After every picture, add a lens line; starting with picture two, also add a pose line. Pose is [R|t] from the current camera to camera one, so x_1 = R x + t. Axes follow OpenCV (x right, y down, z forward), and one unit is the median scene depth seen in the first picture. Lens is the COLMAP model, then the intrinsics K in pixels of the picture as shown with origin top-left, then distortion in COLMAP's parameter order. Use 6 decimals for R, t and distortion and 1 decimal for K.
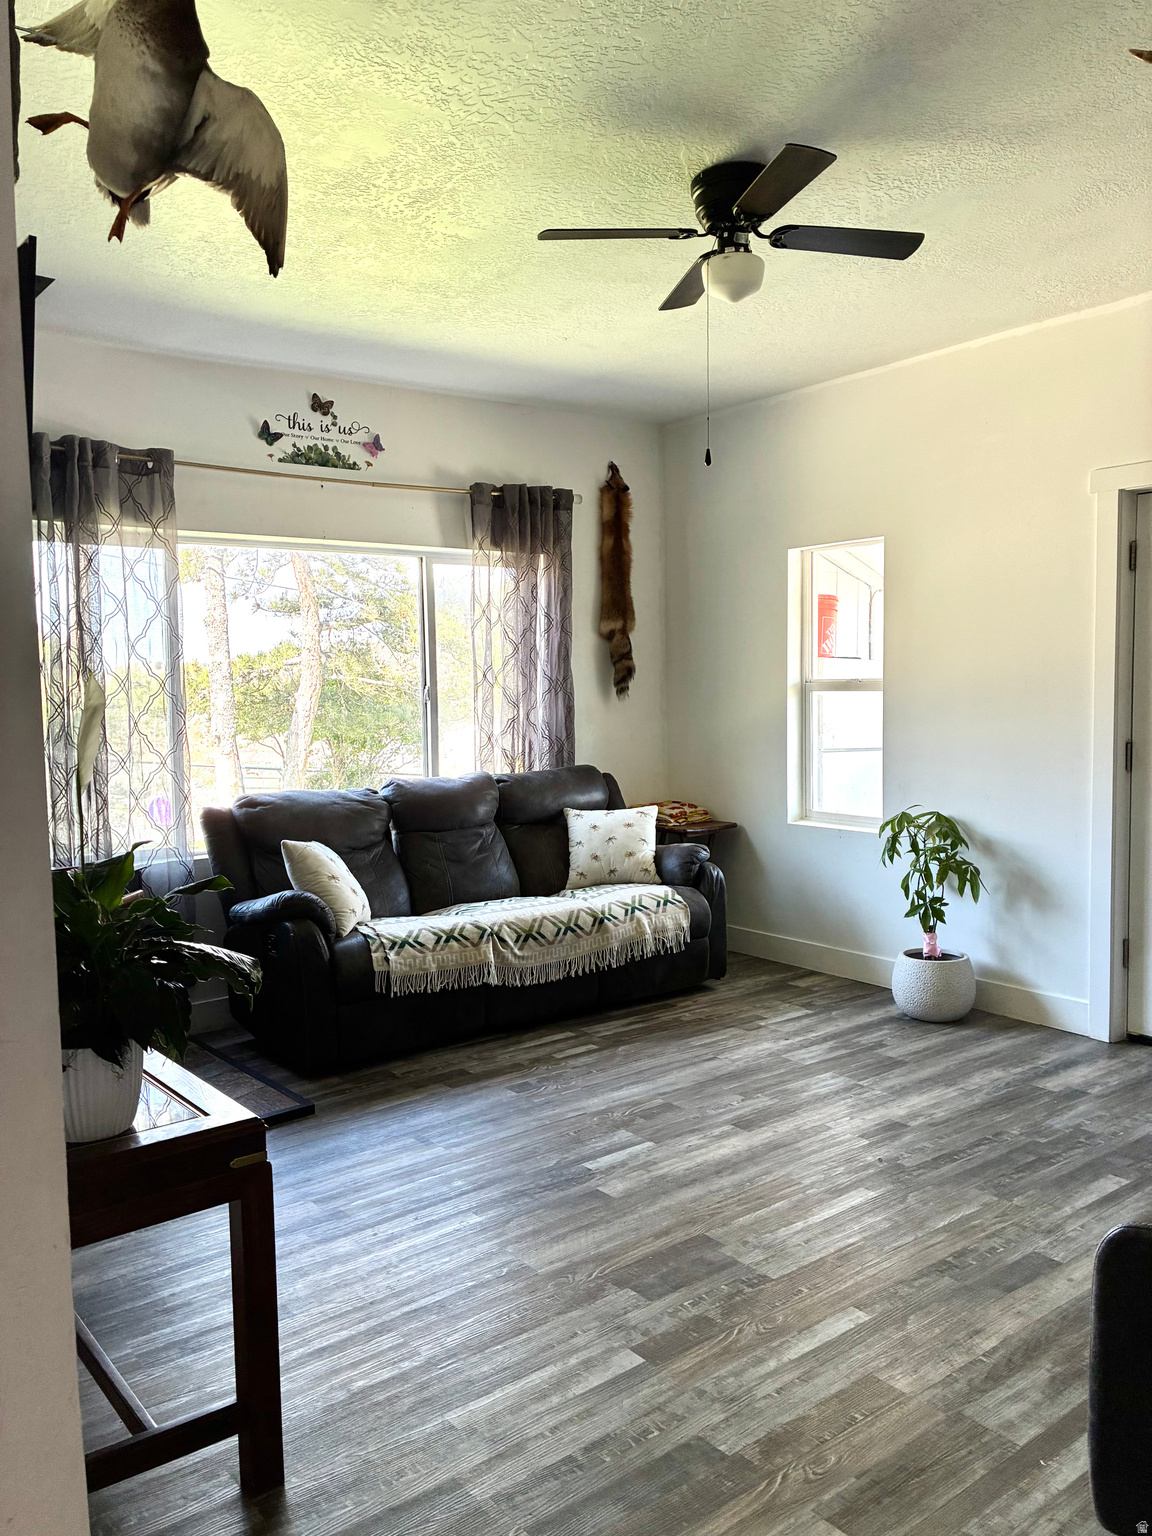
lens RADIAL K [[1152.1, 0, 558.2], [0, 1152.1, 757.7], [0, 0, 1]] dist [0.038762, -0.072585]
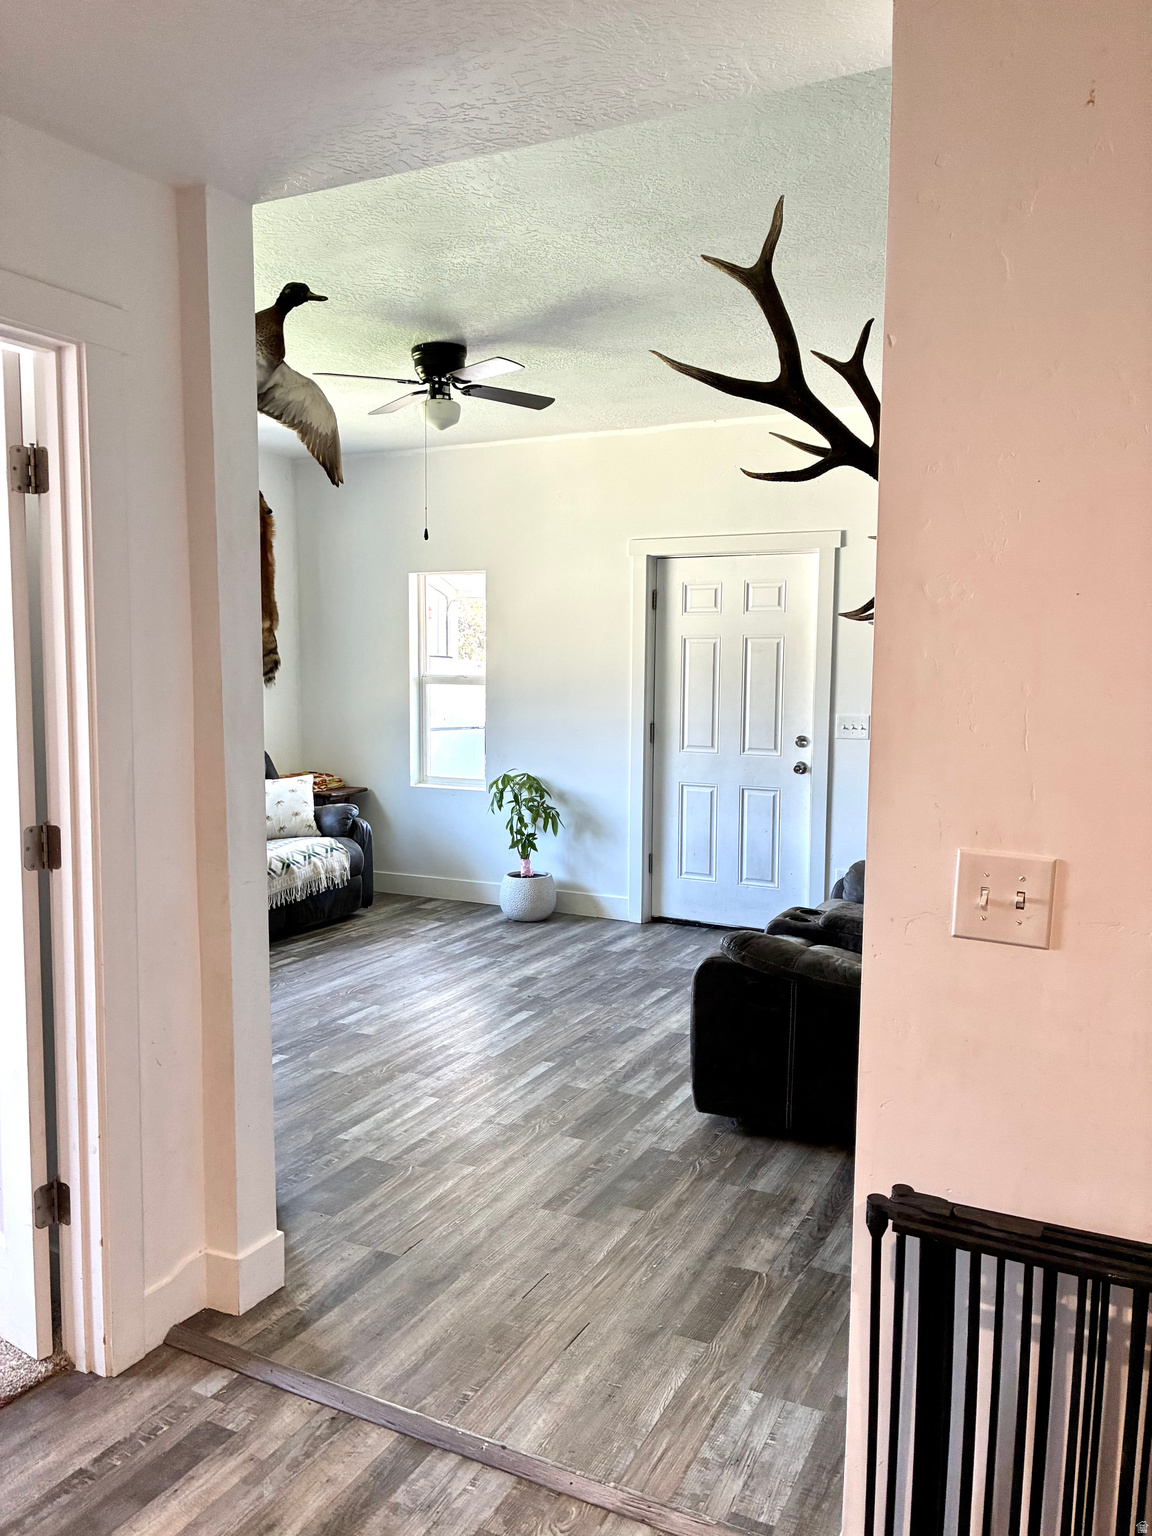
lens RADIAL K [[1147.1, 0, 573.5], [0, 1147.1, 762.3], [0, 0, 1]] dist [0.042501, -0.065767]
pose [[0.902575, -0.020030, 0.430067, -0.240234], [0.009643, 0.999607, 0.026317, -0.002124], [-0.430426, -0.019606, 0.902413, -0.299860]]
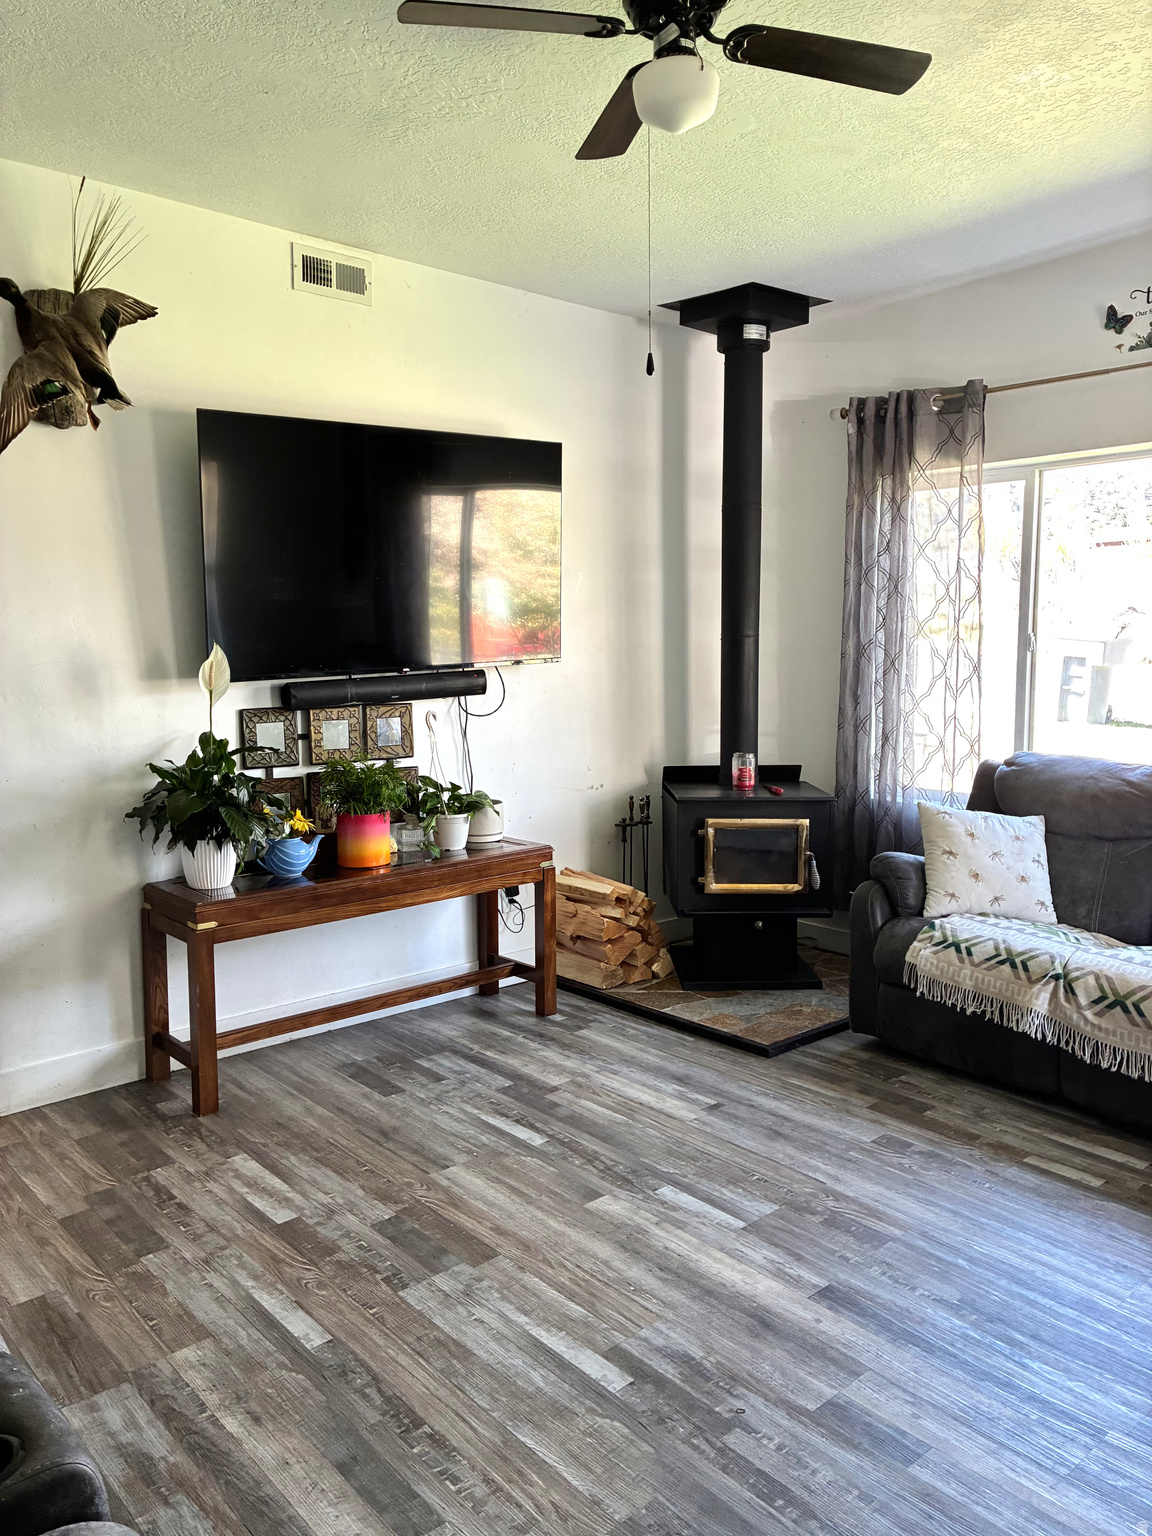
lens RADIAL K [[1169.6, 0, 578.9], [0, 1169.6, 765.6], [0, 0, 1]] dist [0.005226, -0.001495]
pose [[0.070713, 0.143254, -0.987157, 0.654147], [-0.050237, 0.988889, 0.139907, -0.072911], [0.996231, 0.039699, 0.077124, 0.636530]]
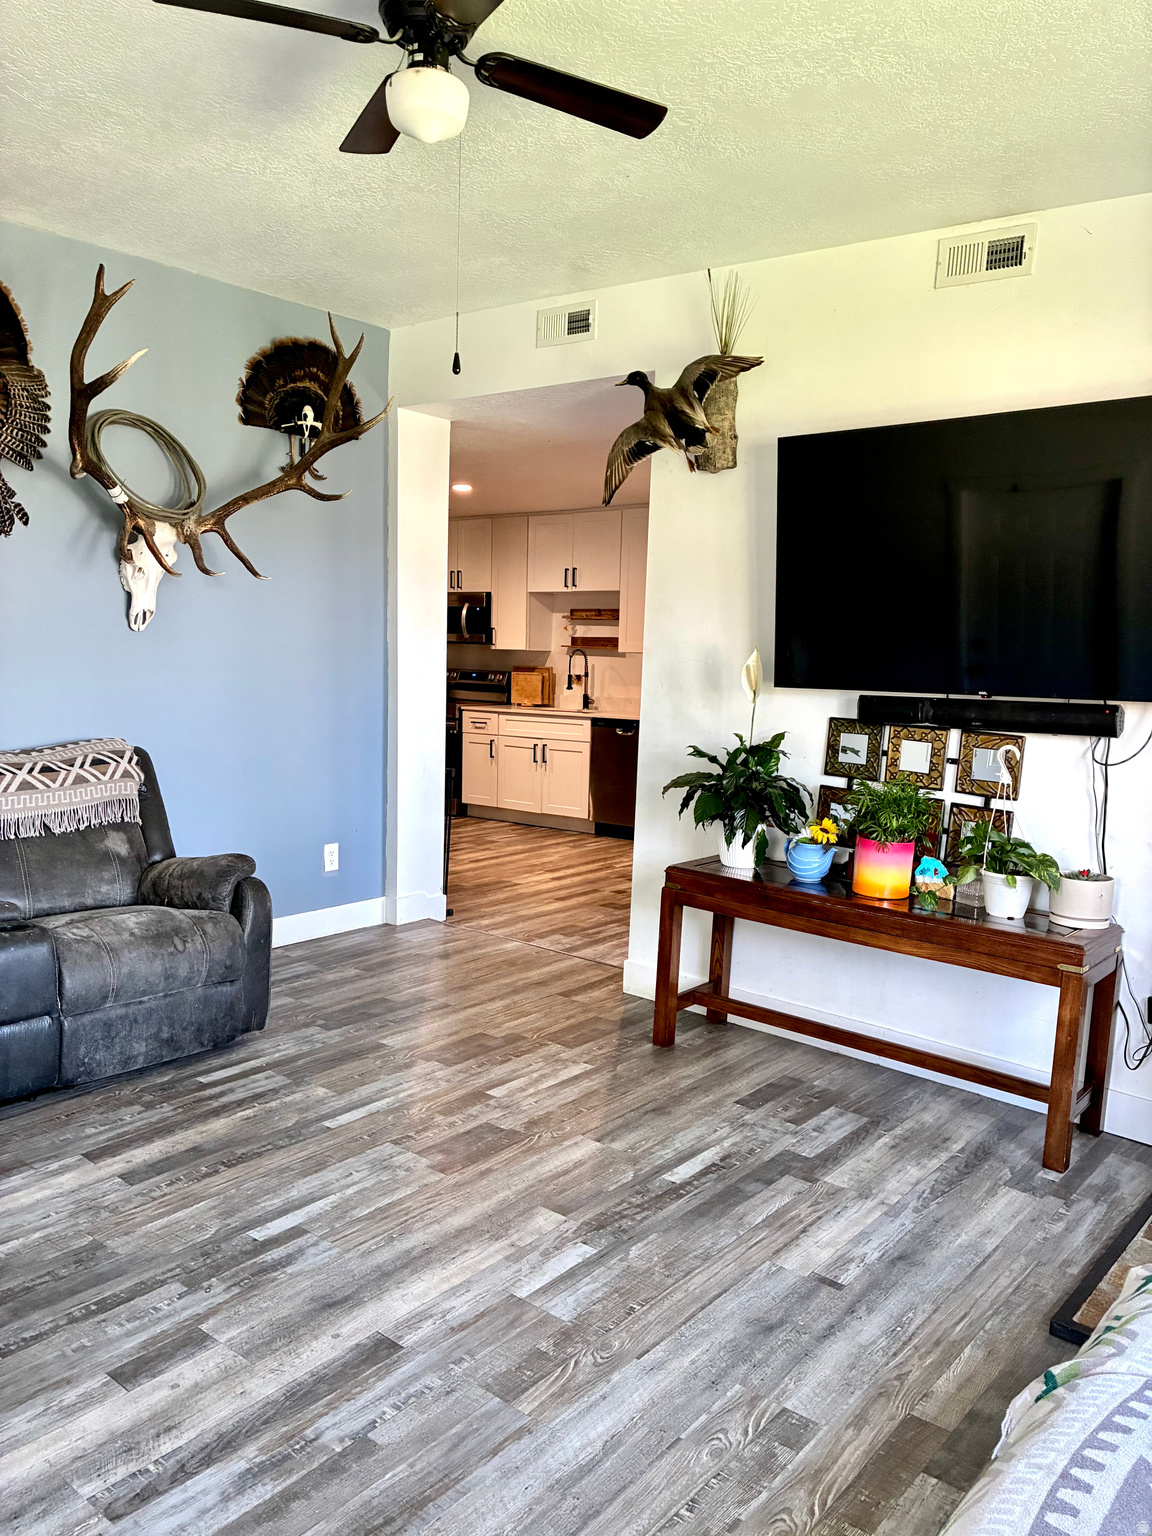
lens RADIAL K [[1174.4, 0, 573.5], [0, 1174.4, 765.3], [0, 0, 1]] dist [0.038745, -0.054314]
pose [[-0.973312, 0.005912, -0.229409, 0.167393], [-0.032951, 0.985709, 0.165203, -0.087271], [0.227108, 0.168353, -0.959208, 1.297517]]
